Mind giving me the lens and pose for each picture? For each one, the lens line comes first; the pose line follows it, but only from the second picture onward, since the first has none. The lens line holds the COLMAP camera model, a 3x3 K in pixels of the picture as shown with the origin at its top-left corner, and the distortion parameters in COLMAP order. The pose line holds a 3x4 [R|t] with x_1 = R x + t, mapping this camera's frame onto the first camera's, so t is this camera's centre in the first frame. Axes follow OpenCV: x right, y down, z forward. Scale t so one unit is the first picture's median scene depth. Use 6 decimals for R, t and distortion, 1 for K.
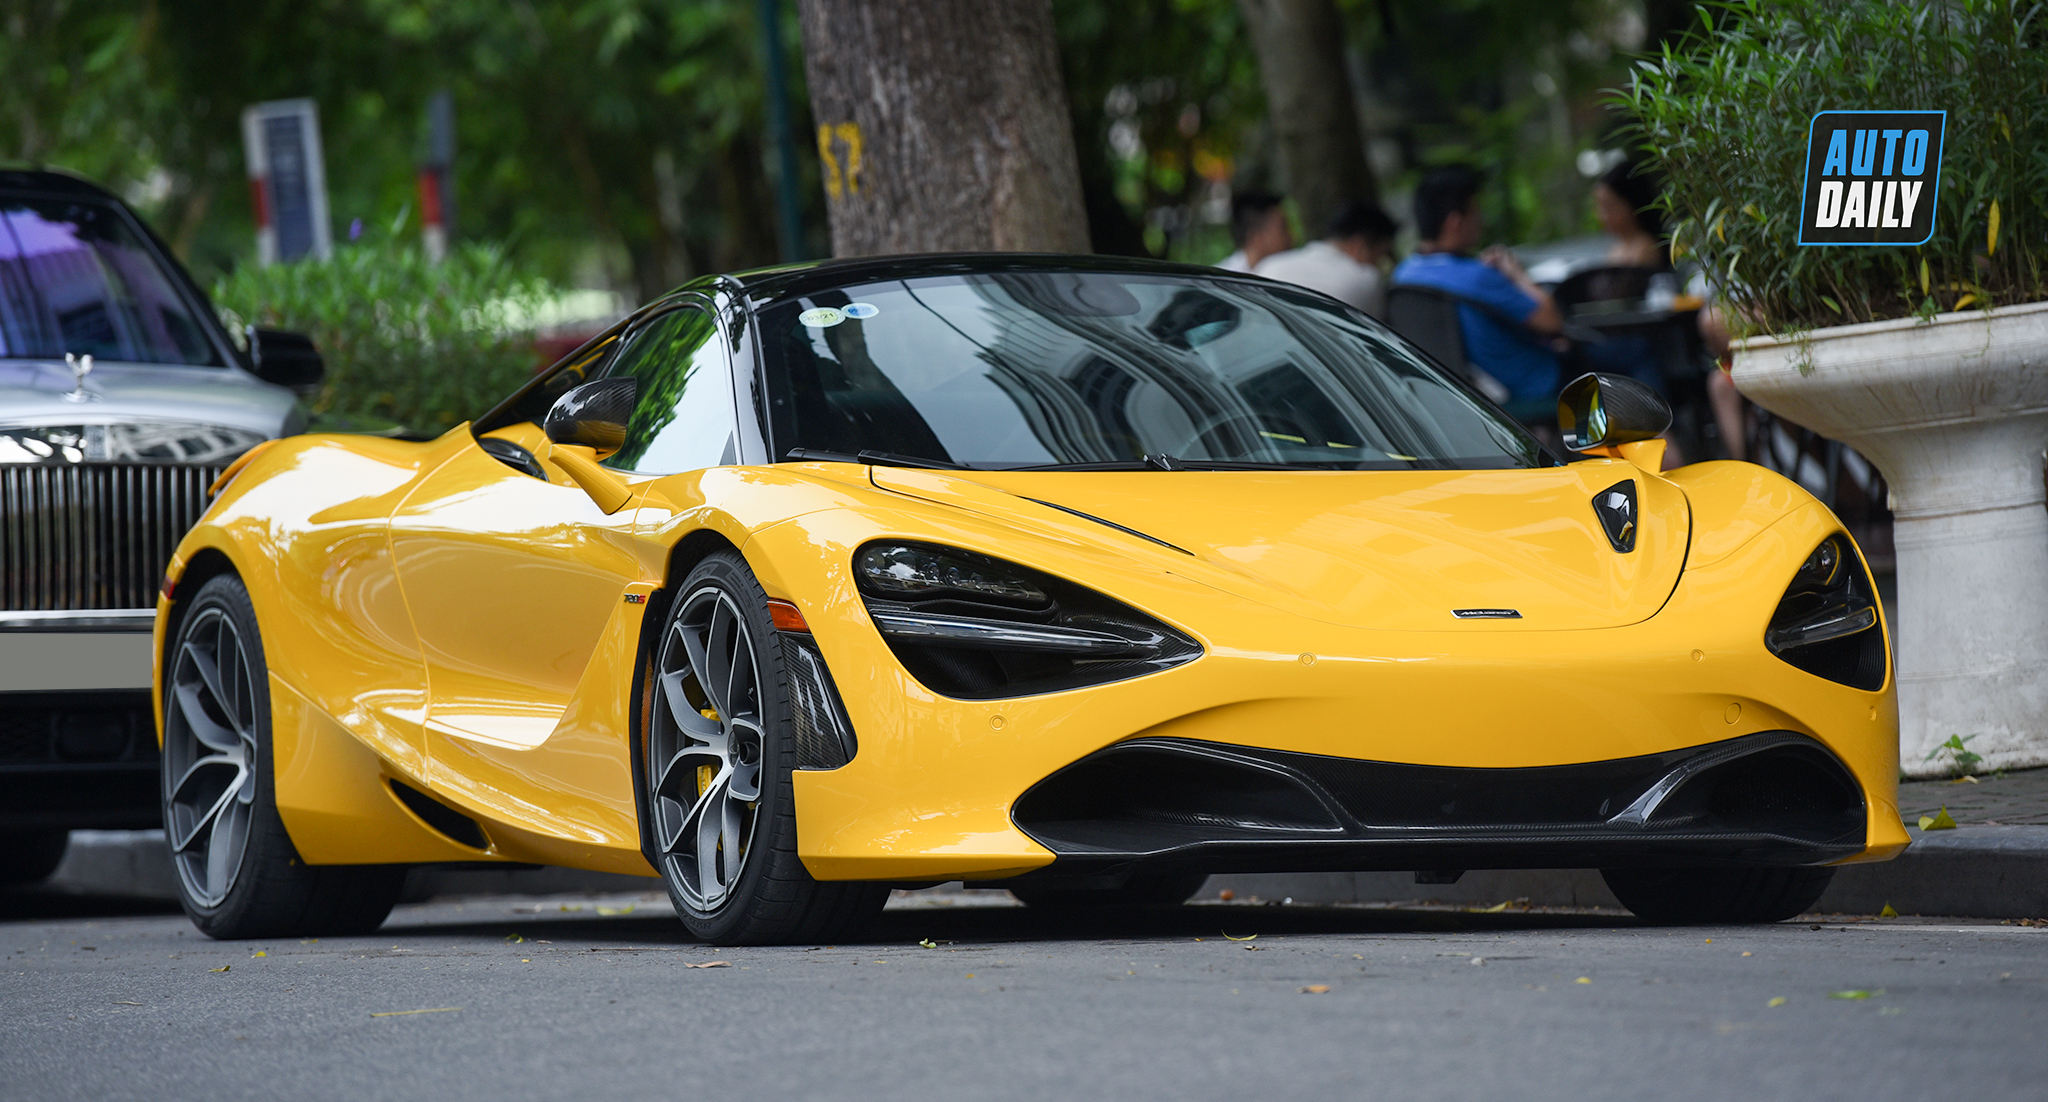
lens RADIAL K [[10673.4, 0, 1030.1], [0, 10673.4, 459.7], [0, 0, 1]] dist [1.950769, 0.000000]
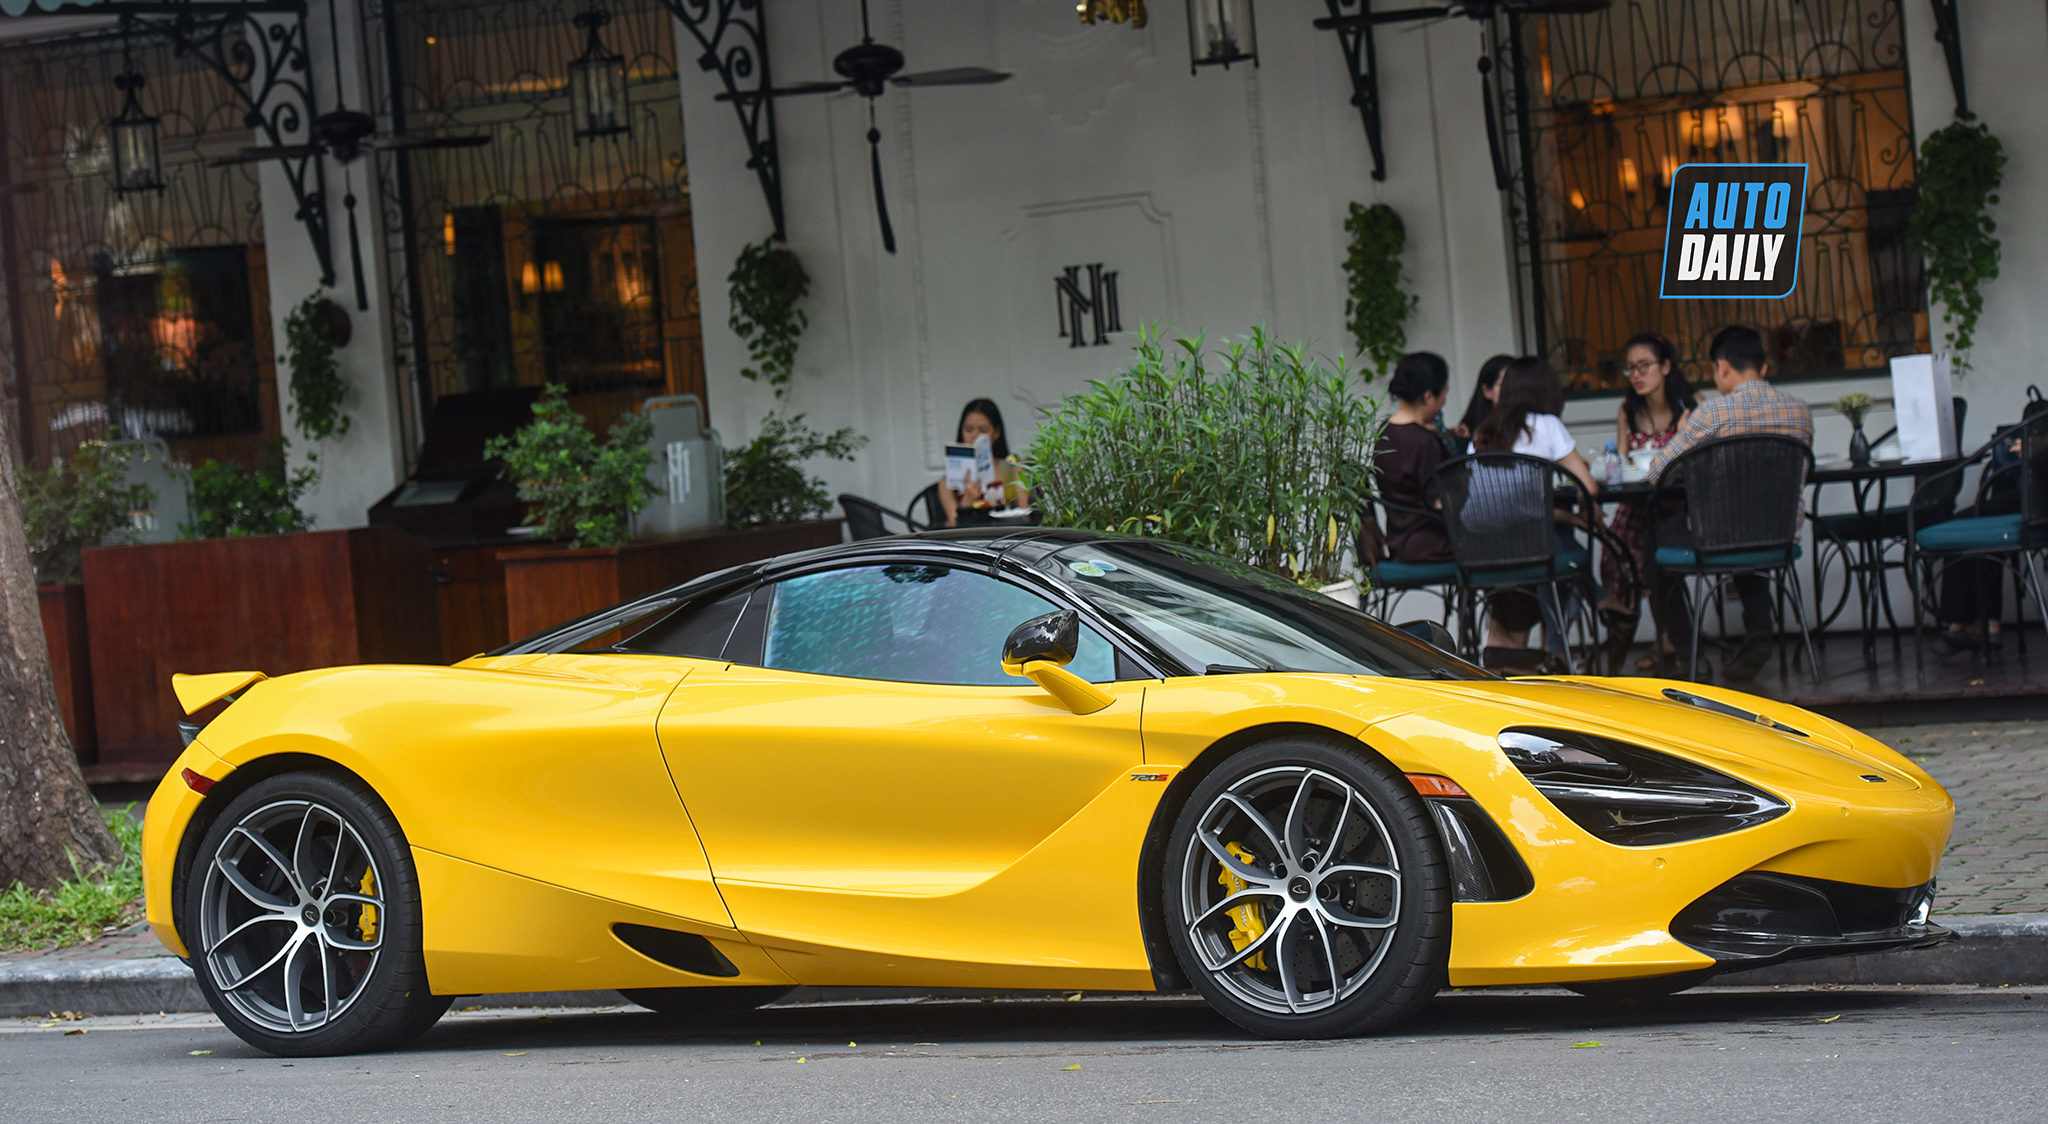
lens RADIAL K [[5338.1, 0, 1043.1], [0, 5338.1, 545.3], [0, 0, 1]] dist [0.133255, 0.000000]
pose [[0.785522, 0.017111, 0.618598, -0.400248], [0.007666, 0.999272, -0.037375, 0.007742], [-0.618787, 0.034101, 0.784819, 0.433445]]
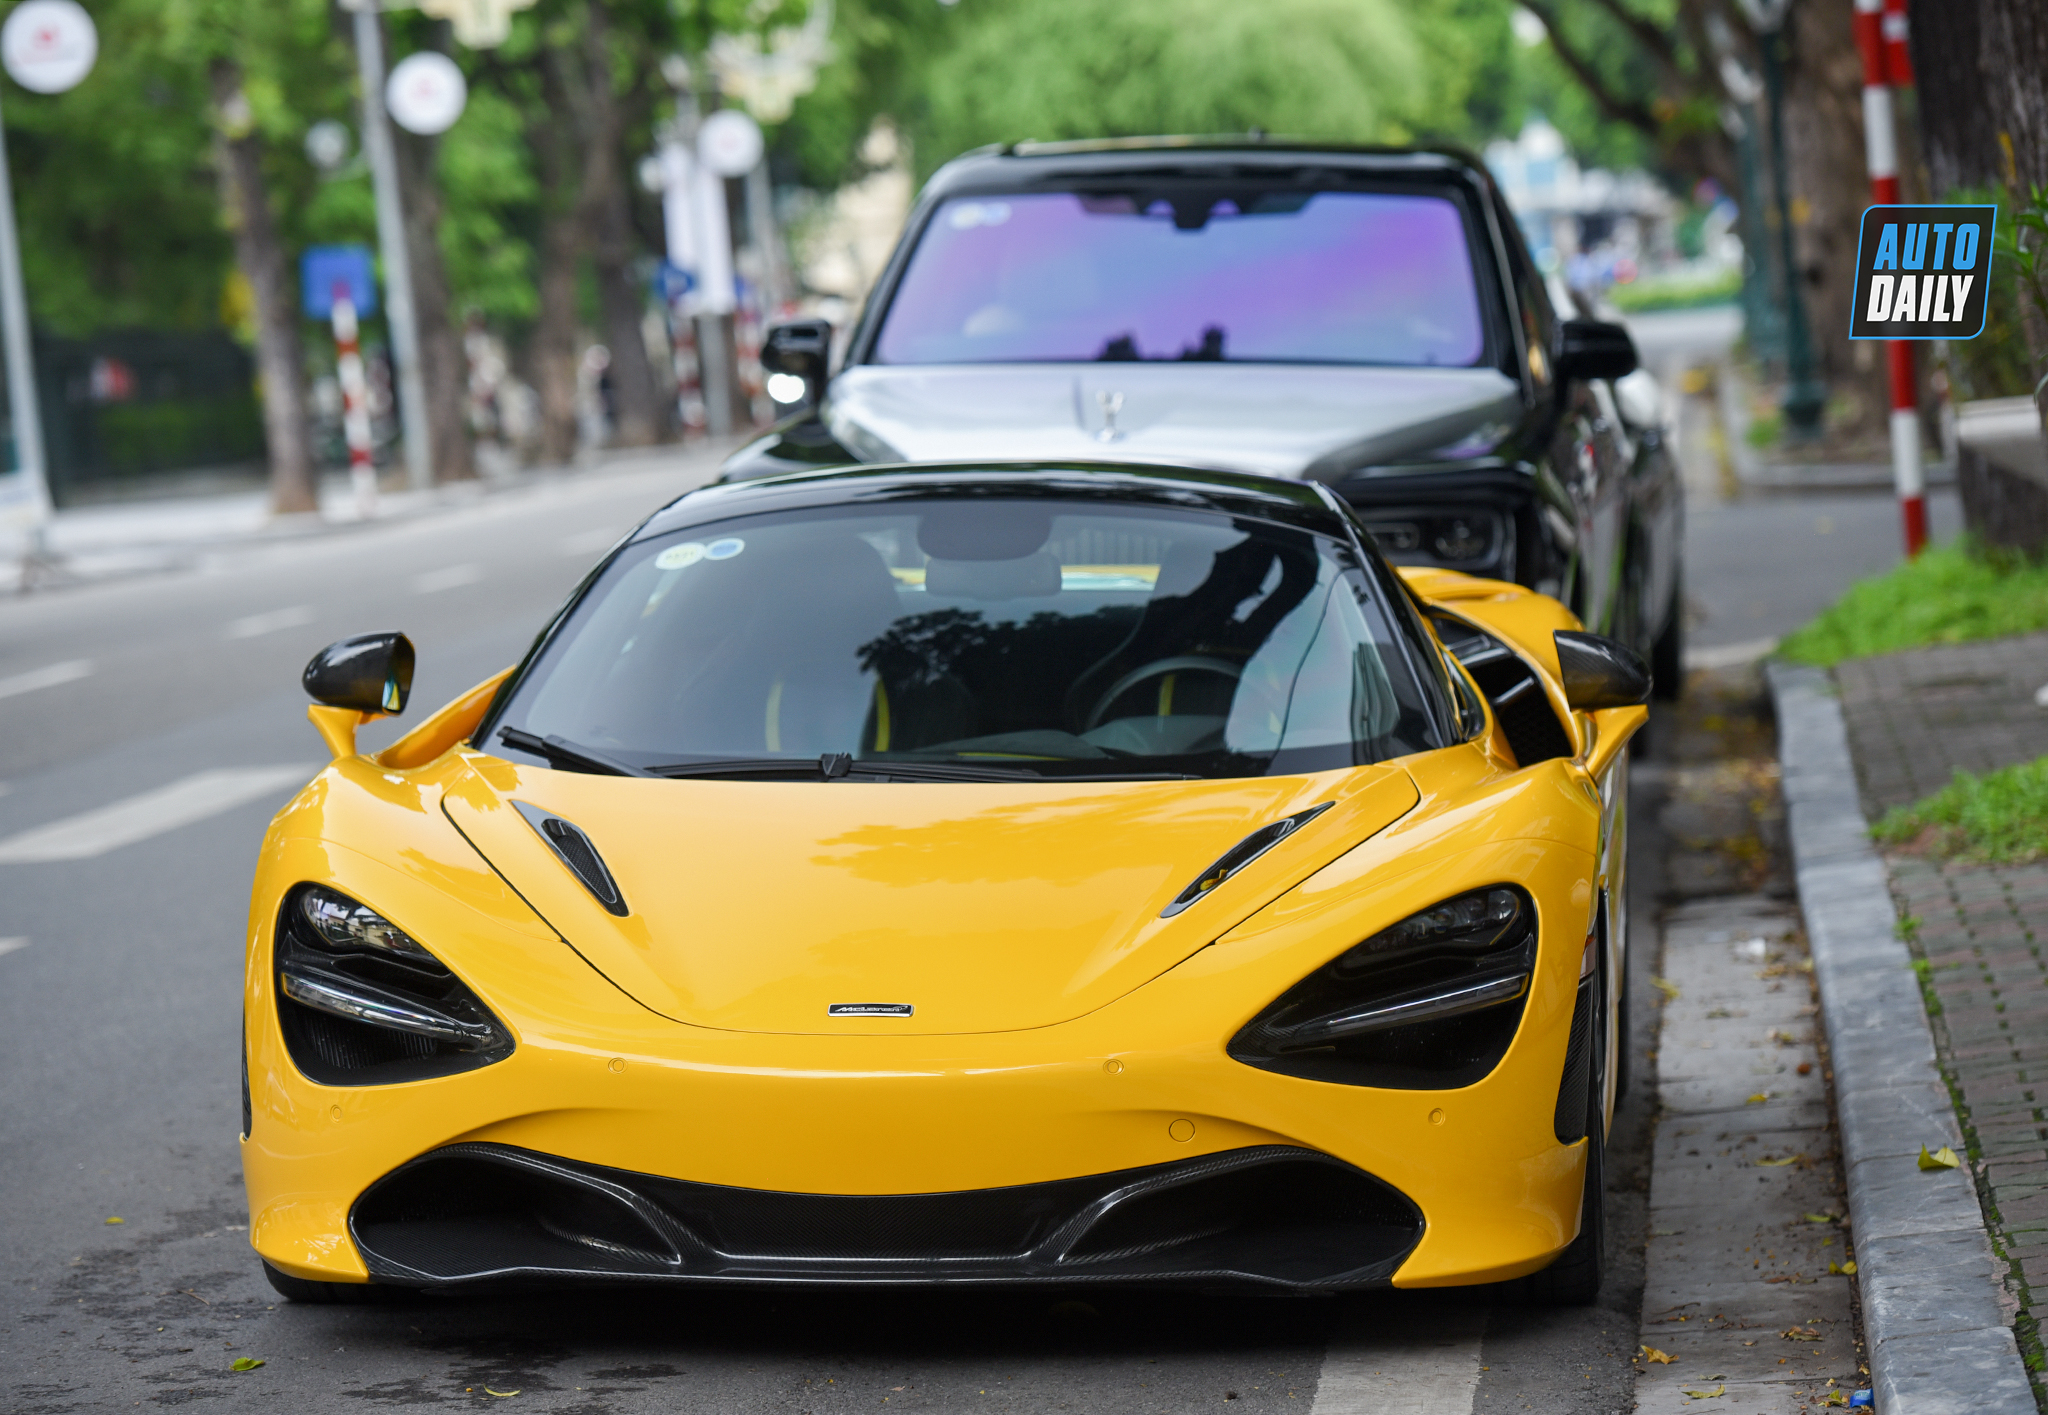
lens RADIAL K [[8162.3, 0, 1046.7], [0, 8162.3, 648.9], [0, 0, 1]] dist [0.772145, 0.000000]
pose [[0.897125, 0.033789, -0.440483, 0.284503], [0.002642, 0.996643, 0.081832, -0.056184], [0.441769, -0.074577, 0.894024, 0.359976]]
